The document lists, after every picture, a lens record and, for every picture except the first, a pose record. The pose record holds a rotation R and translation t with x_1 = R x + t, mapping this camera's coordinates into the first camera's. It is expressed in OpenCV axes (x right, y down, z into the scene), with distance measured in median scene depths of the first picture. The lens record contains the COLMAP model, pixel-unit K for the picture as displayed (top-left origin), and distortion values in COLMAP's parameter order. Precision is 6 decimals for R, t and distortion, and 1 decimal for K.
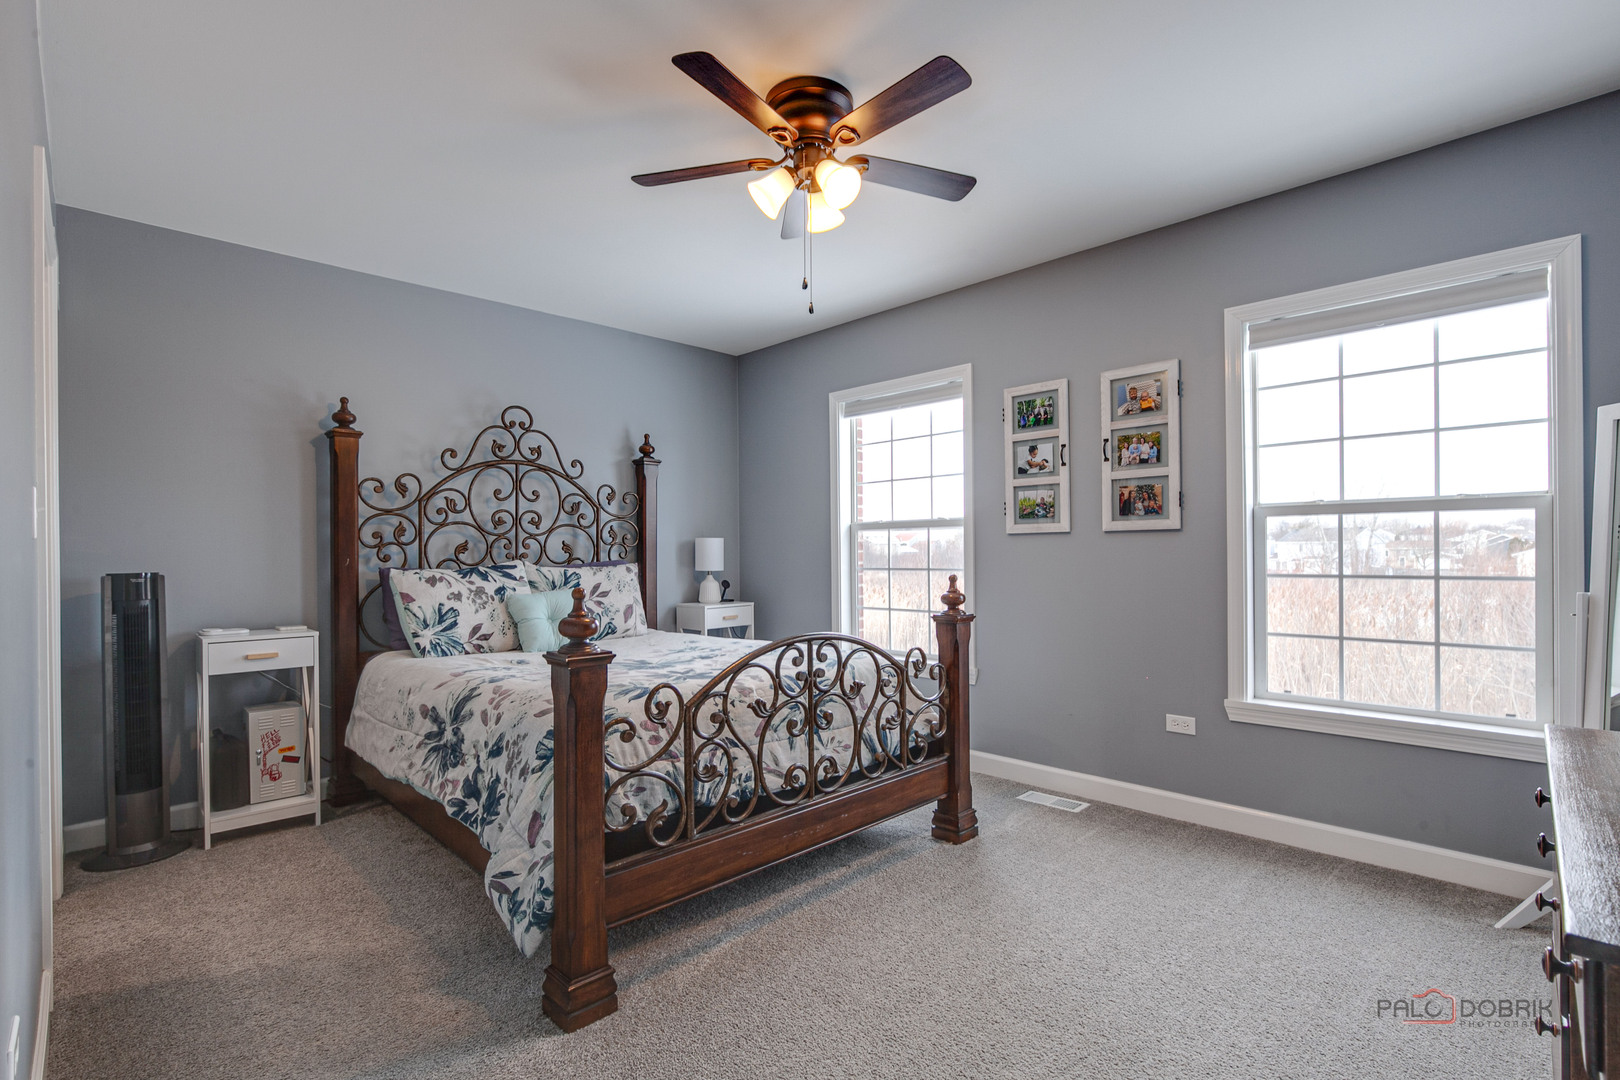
lens RADIAL K [[744.8, 0, 819.9], [0, 744.8, 557.1], [0, 0, 1]] dist [-0.019657, 0.005531]
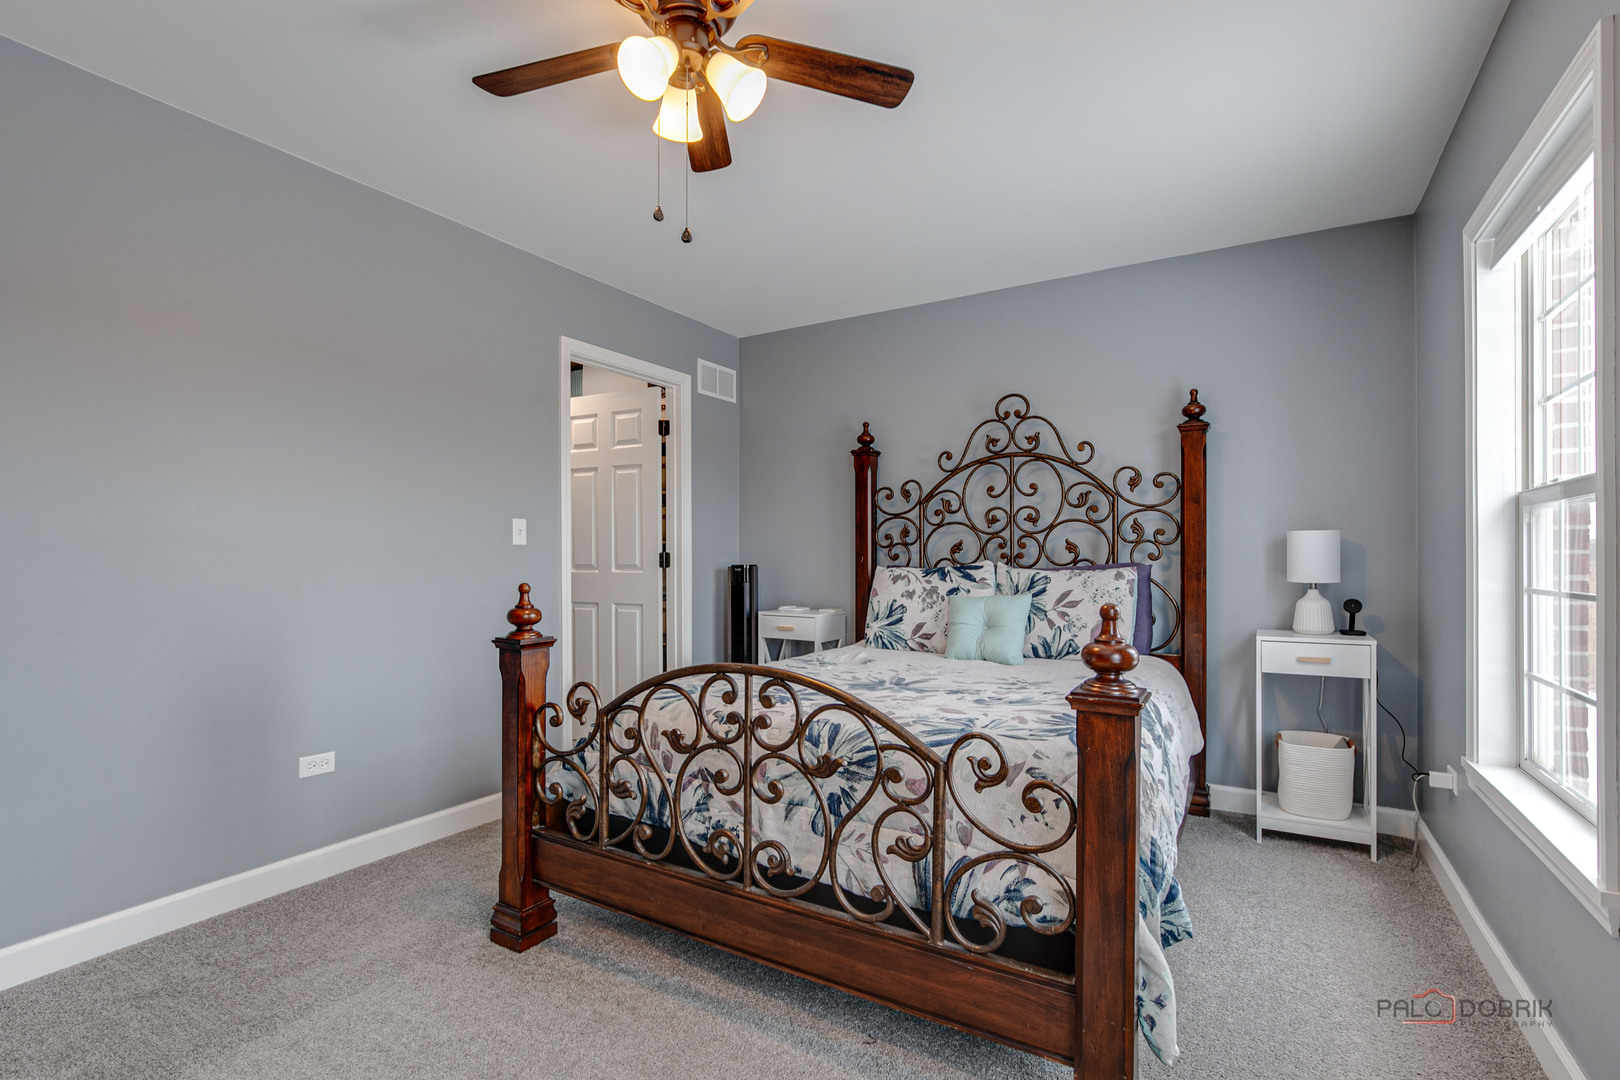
lens RADIAL K [[744.8, 0, 806.5], [0, 744.8, 552.0], [0, 0, 1]] dist [-0.019657, 0.005531]
pose [[0.238923, 0.003635, -0.971032, 0.432758], [-0.007710, 0.999969, 0.001846, -0.006340], [0.971008, 0.007046, 0.238944, 0.530858]]
